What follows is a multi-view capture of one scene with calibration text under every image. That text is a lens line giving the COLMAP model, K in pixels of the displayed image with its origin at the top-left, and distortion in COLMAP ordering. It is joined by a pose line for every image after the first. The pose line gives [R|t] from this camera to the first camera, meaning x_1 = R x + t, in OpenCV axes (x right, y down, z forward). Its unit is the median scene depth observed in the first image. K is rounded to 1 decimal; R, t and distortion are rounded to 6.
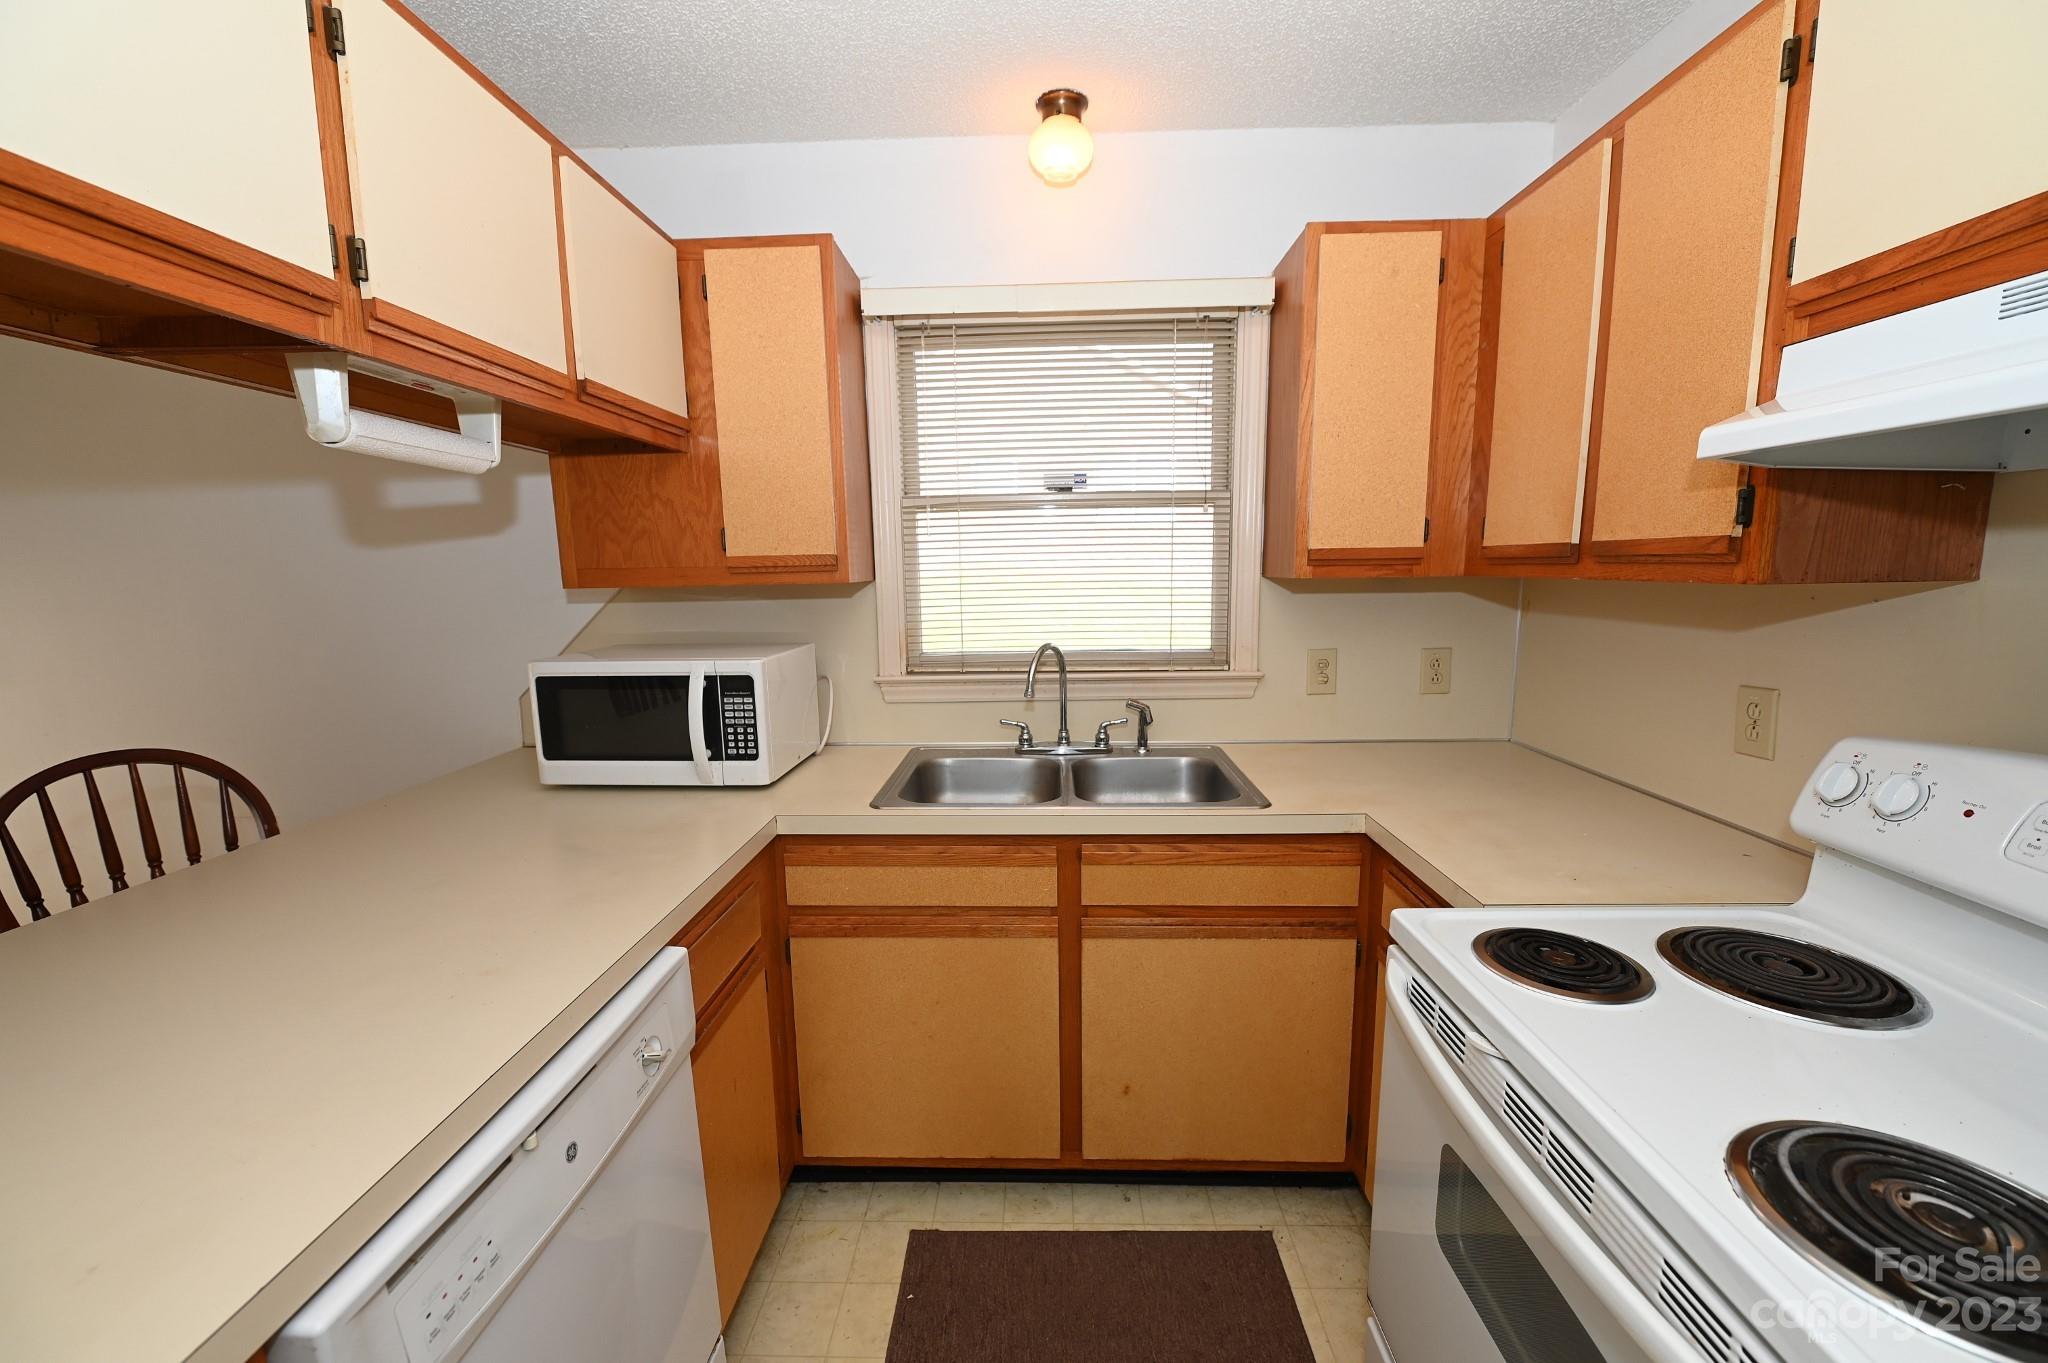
lens RADIAL K [[807.3, 0, 1019.5], [0, 807.3, 688.5], [0, 0, 1]] dist [-0.008040, -0.000550]
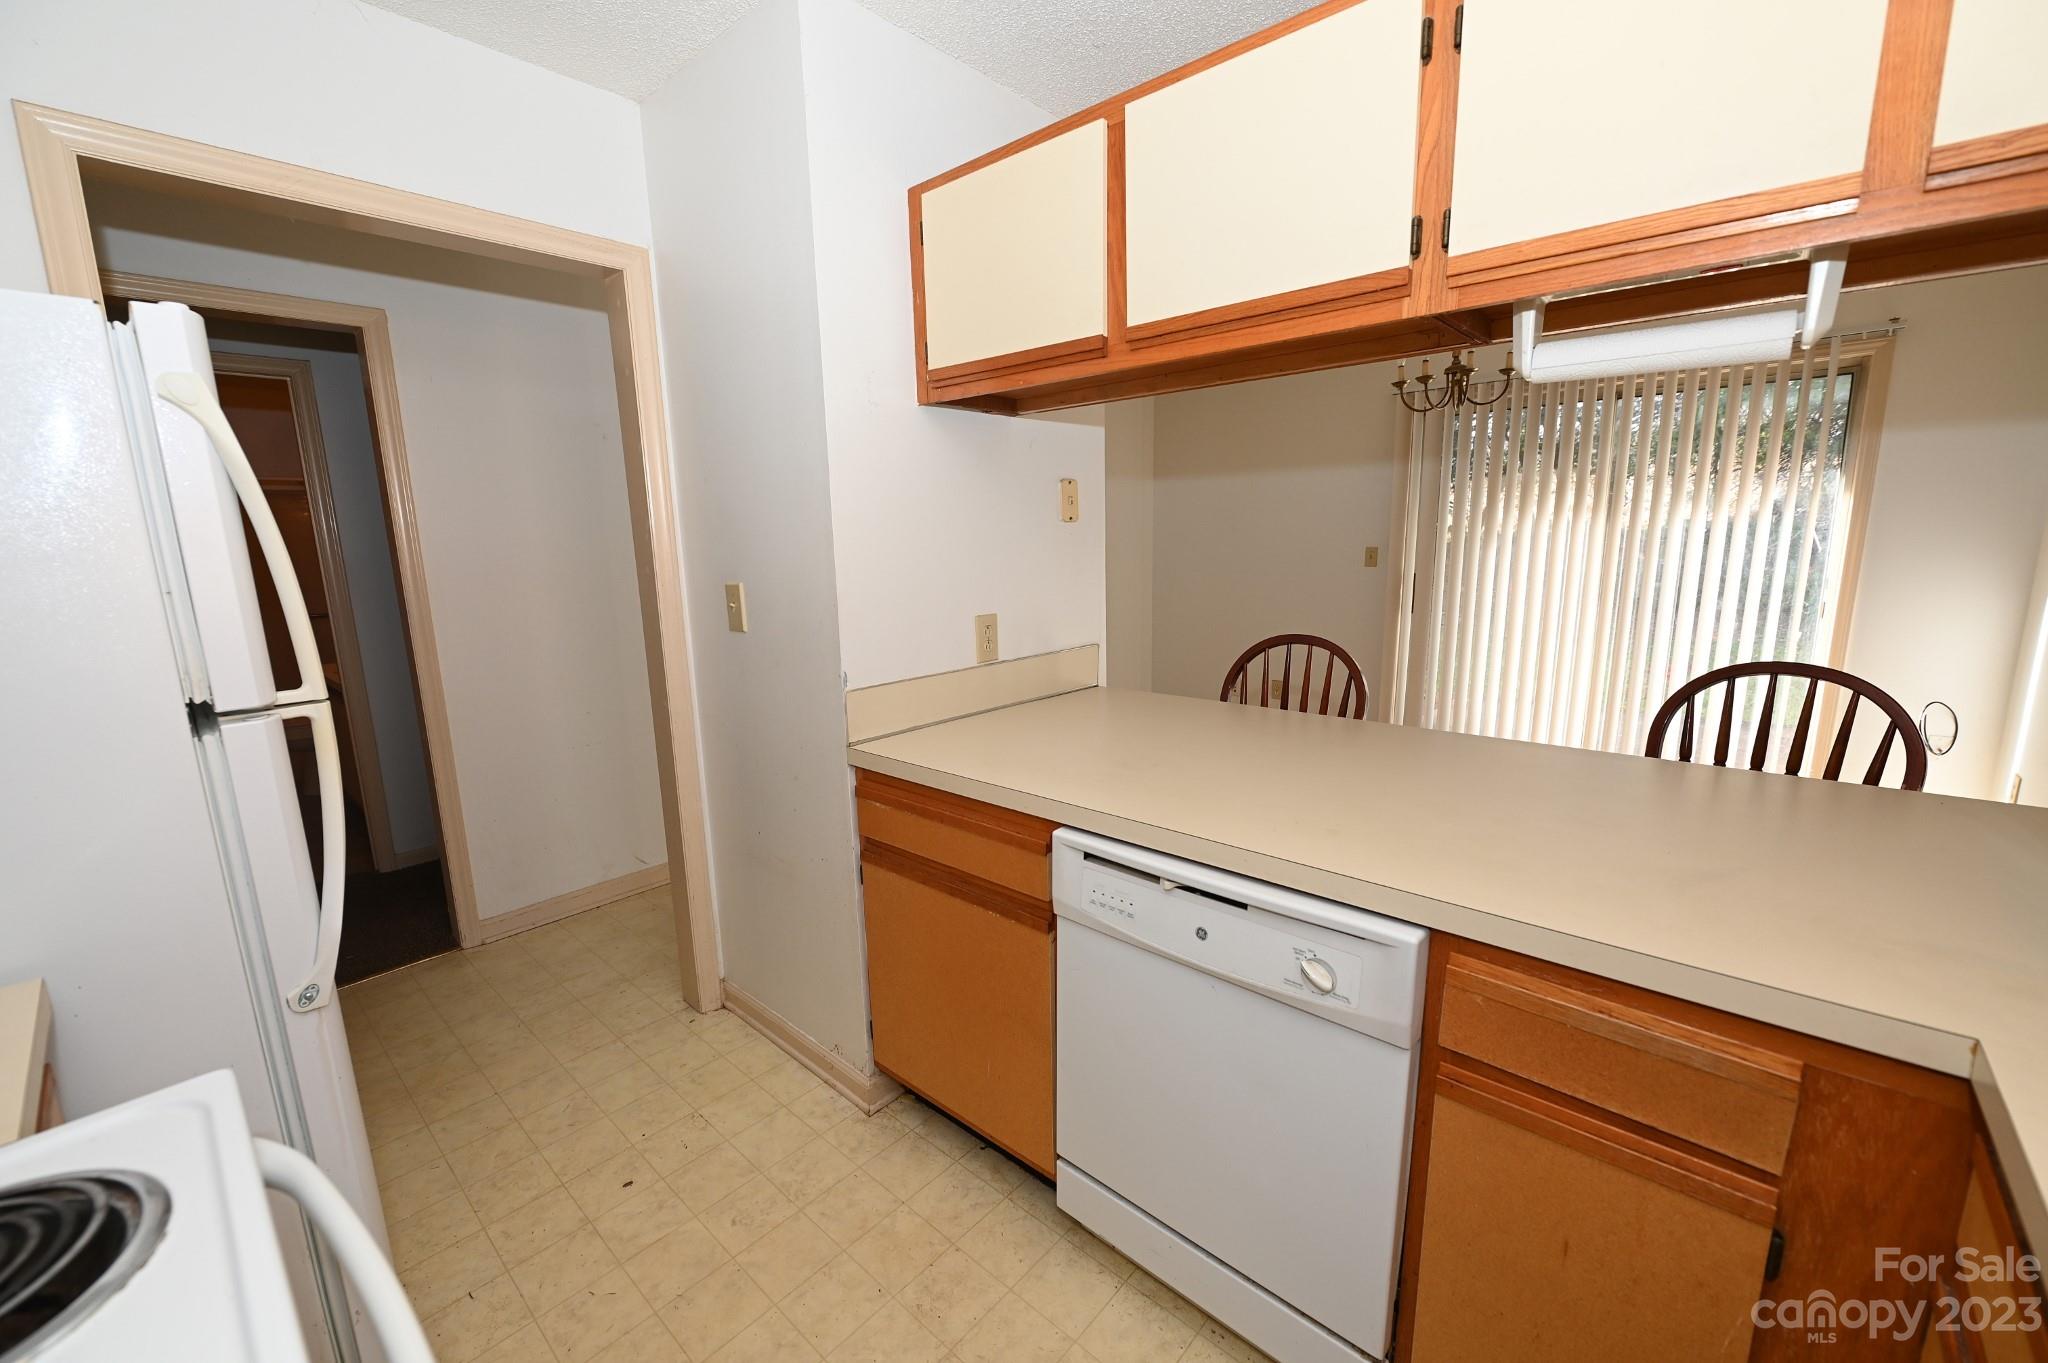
lens RADIAL K [[811.6, 0, 1023.0], [0, 811.6, 691.6], [0, 0, 1]] dist [-0.009474, -0.000488]
pose [[-0.641186, 0.174243, -0.747341, 0.303396], [-0.085310, 0.951659, 0.295072, -0.100164], [0.762628, 0.252952, -0.595326, 0.751413]]
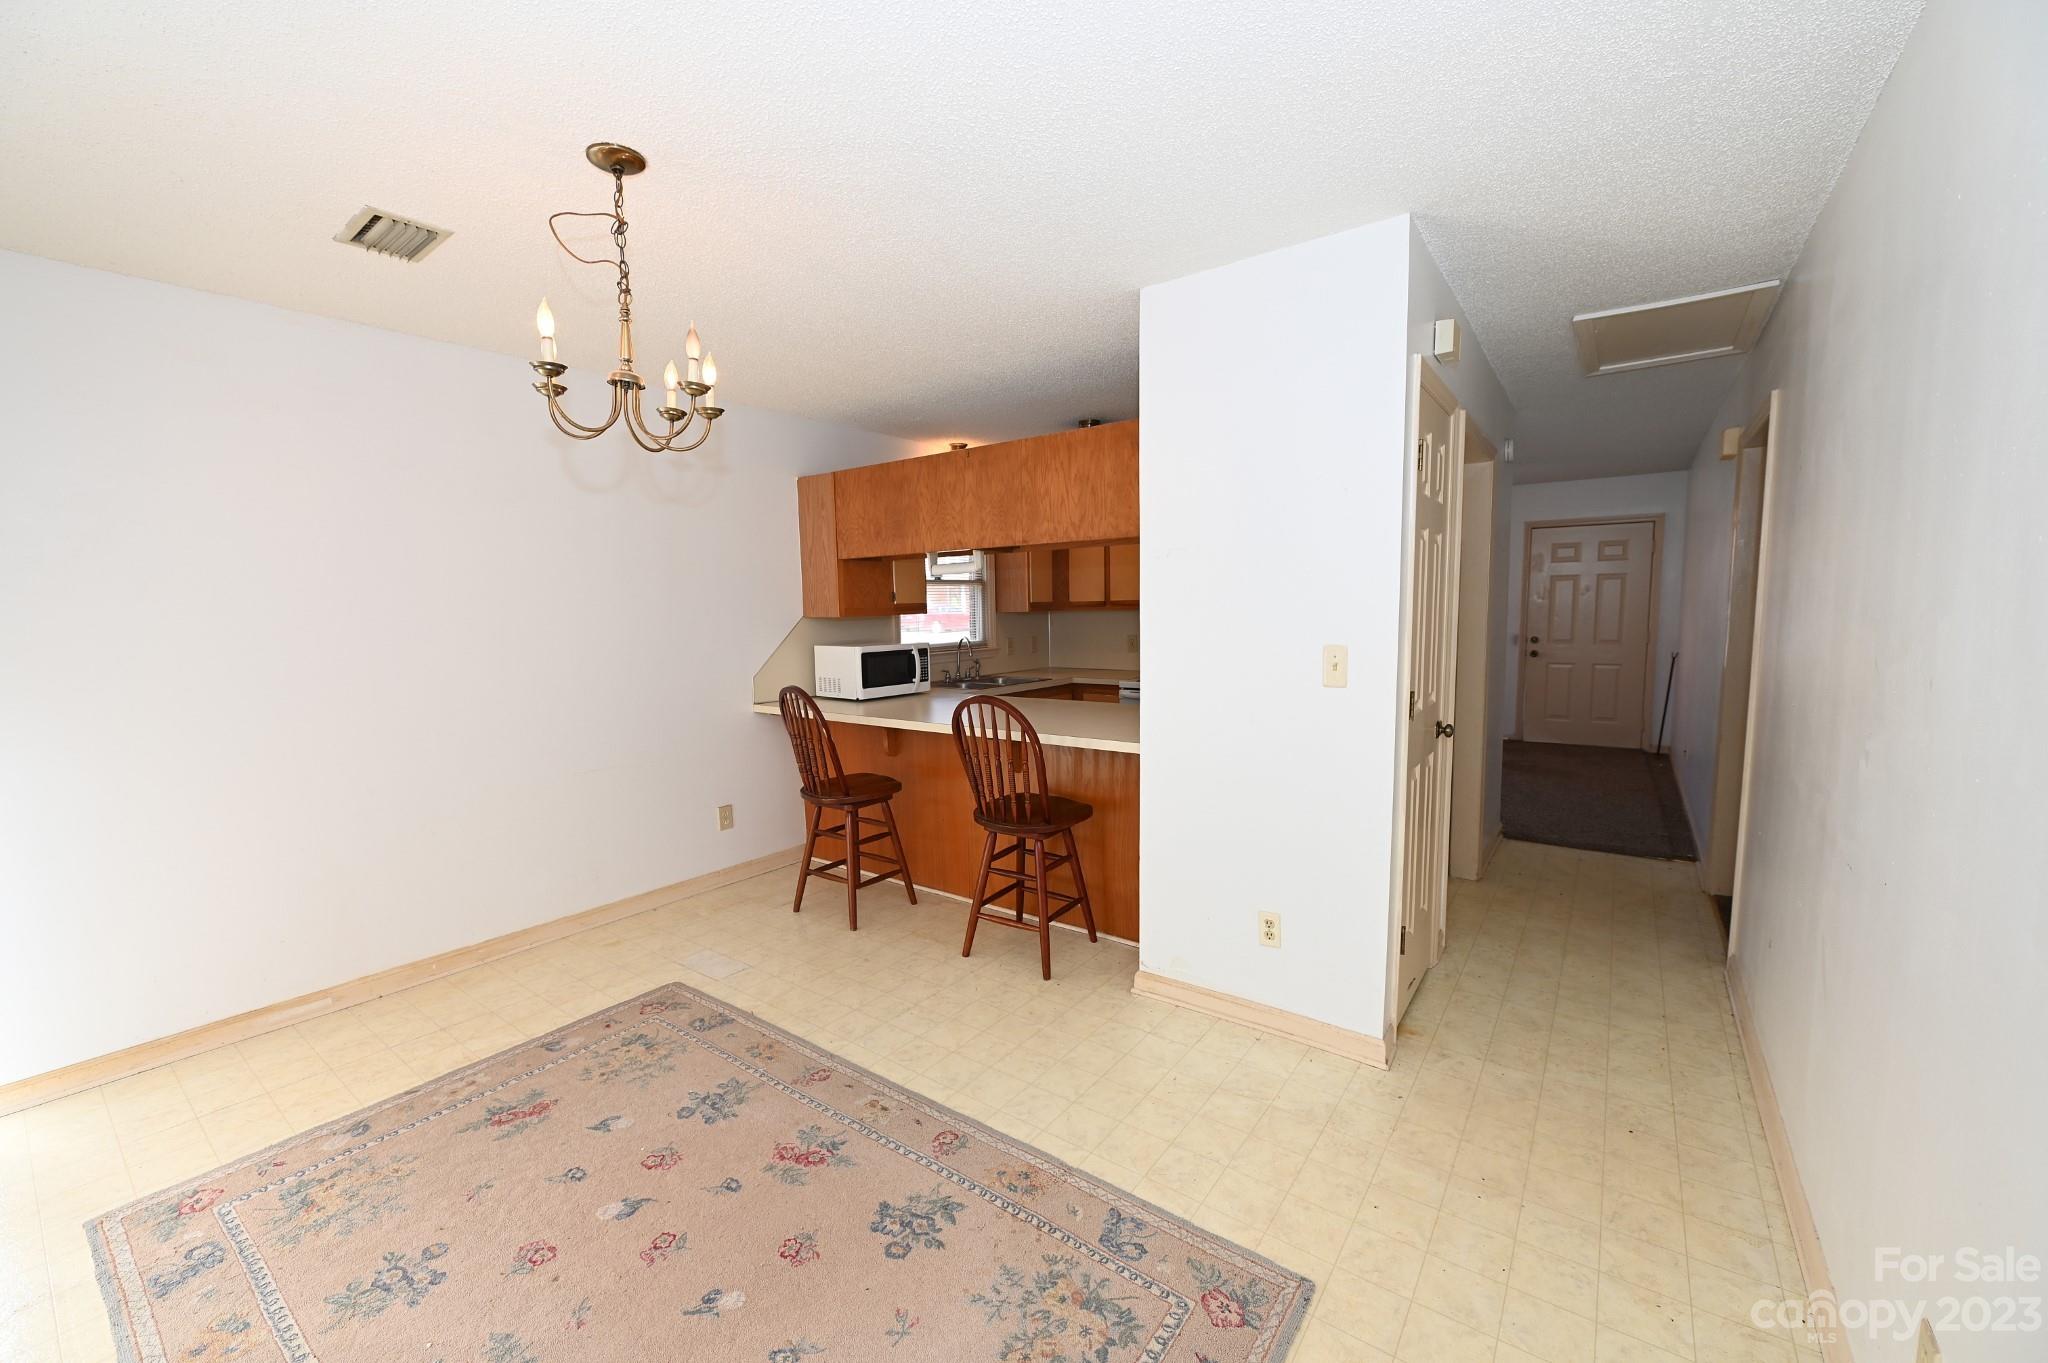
lens RADIAL K [[806.6, 0, 1017.6], [0, 806.6, 691.0], [0, 0, 1]] dist [-0.007373, -0.000928]
pose [[0.570401, -0.080539, 0.817408, -2.320092], [0.134670, 0.990884, 0.003656, 0.152077], [-0.810251, 0.107996, 0.576047, -0.745631]]
